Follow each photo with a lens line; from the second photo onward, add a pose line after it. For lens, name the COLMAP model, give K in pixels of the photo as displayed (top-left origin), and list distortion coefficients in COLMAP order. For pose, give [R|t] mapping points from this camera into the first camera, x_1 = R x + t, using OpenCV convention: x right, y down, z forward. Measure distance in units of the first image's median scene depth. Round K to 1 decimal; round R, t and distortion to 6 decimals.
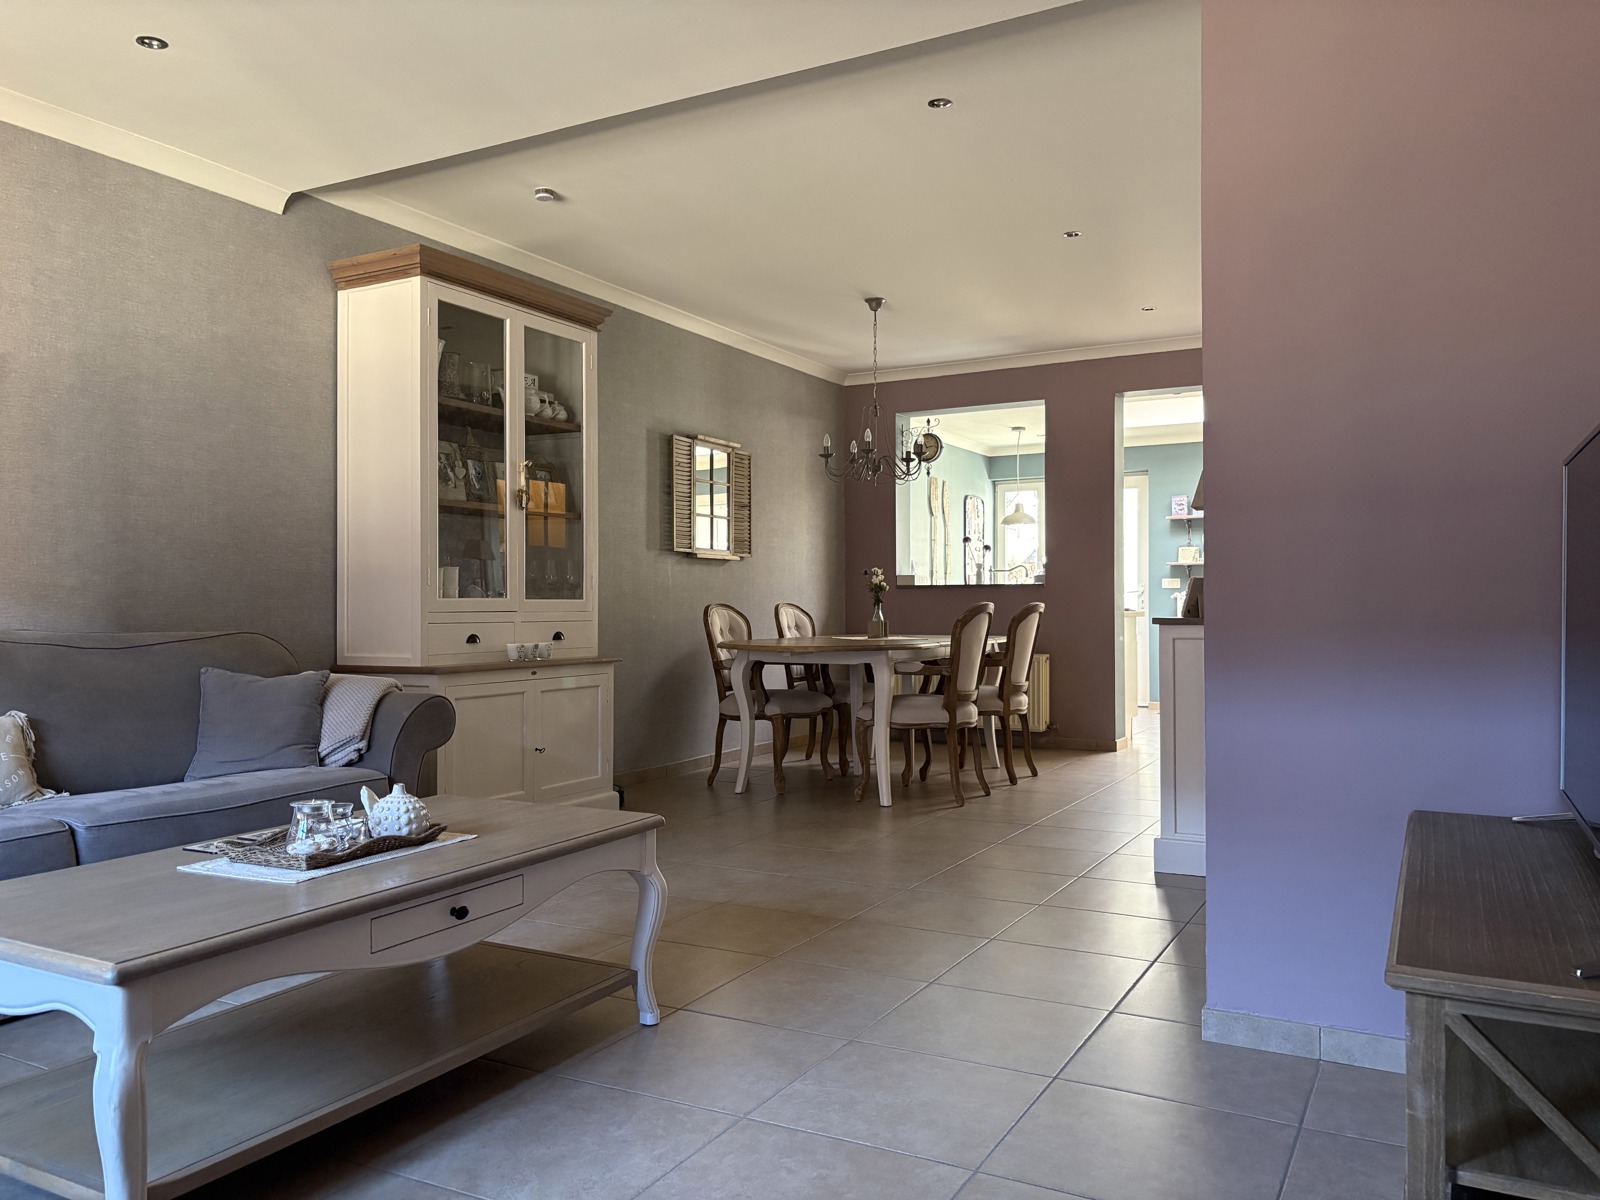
lens RADIAL K [[1210.4, 0, 799.3], [0, 1210.4, 610.4], [0, 0, 1]] dist [0.050625, -0.034823]
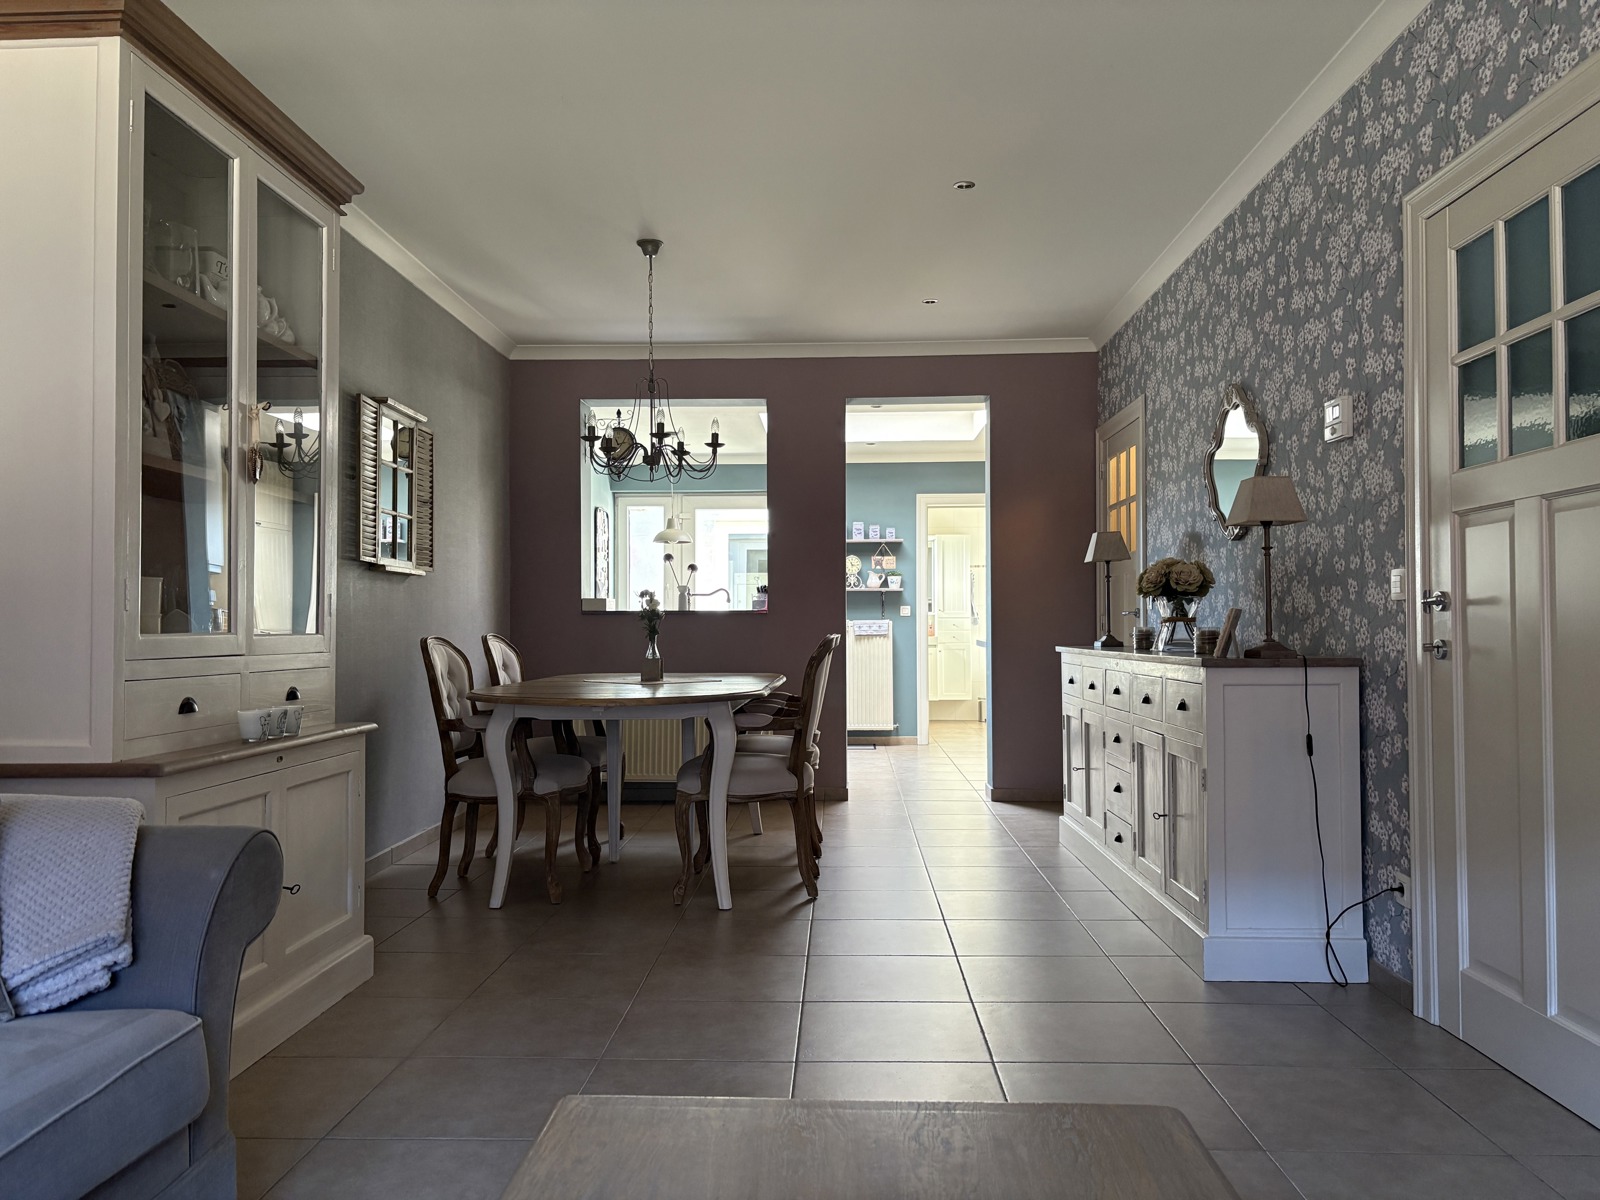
lens RADIAL K [[1210.4, 0, 799.5], [0, 1210.4, 596.5], [0, 0, 1]] dist [0.050625, -0.034823]
pose [[0.888777, 0.013271, 0.458148, -0.184685], [0.000747, 0.999537, -0.030404, -0.006473], [-0.458339, 0.027365, 0.888356, 0.244988]]
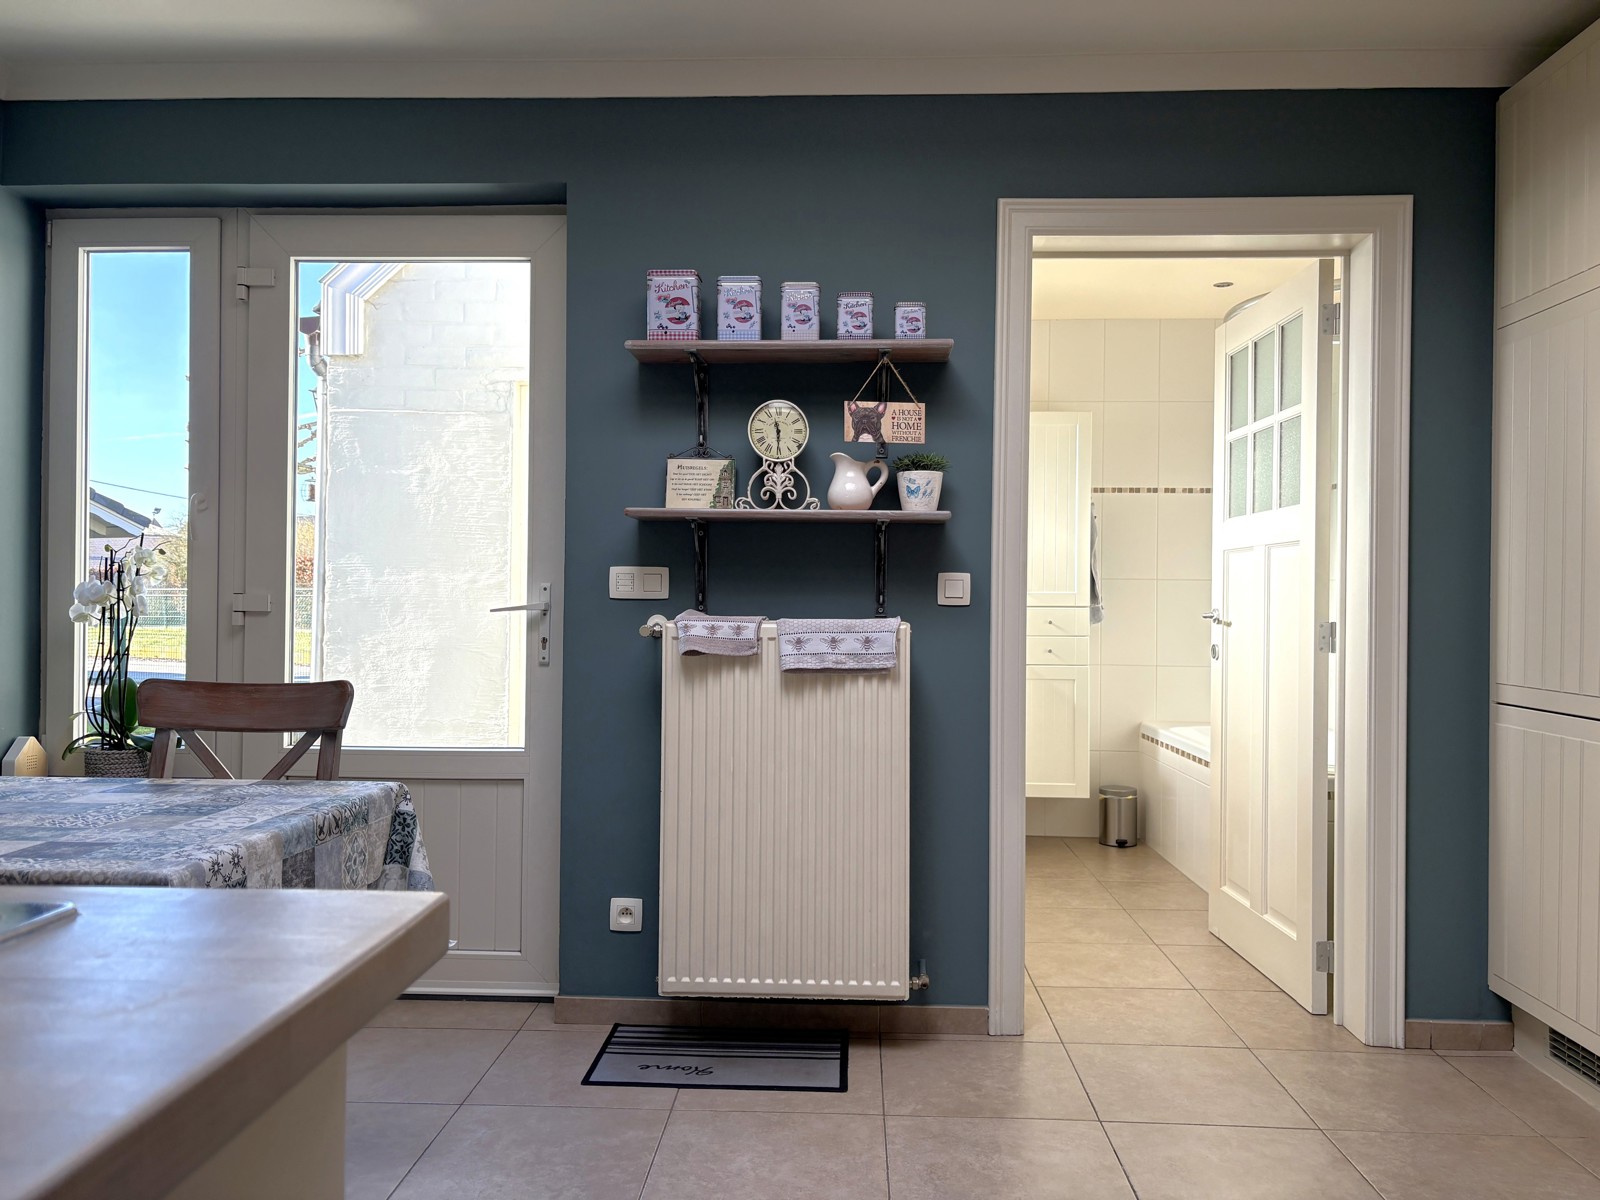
lens RADIAL K [[1210.4, 0, 798.5], [0, 1210.4, 600.7], [0, 0, 1]] dist [0.050625, -0.034823]
pose [[0.894914, 0.017846, 0.445882, 0.302522], [-0.016005, 0.999841, -0.007894, -0.022987], [-0.445952, -0.000072, 0.895057, 1.036447]]
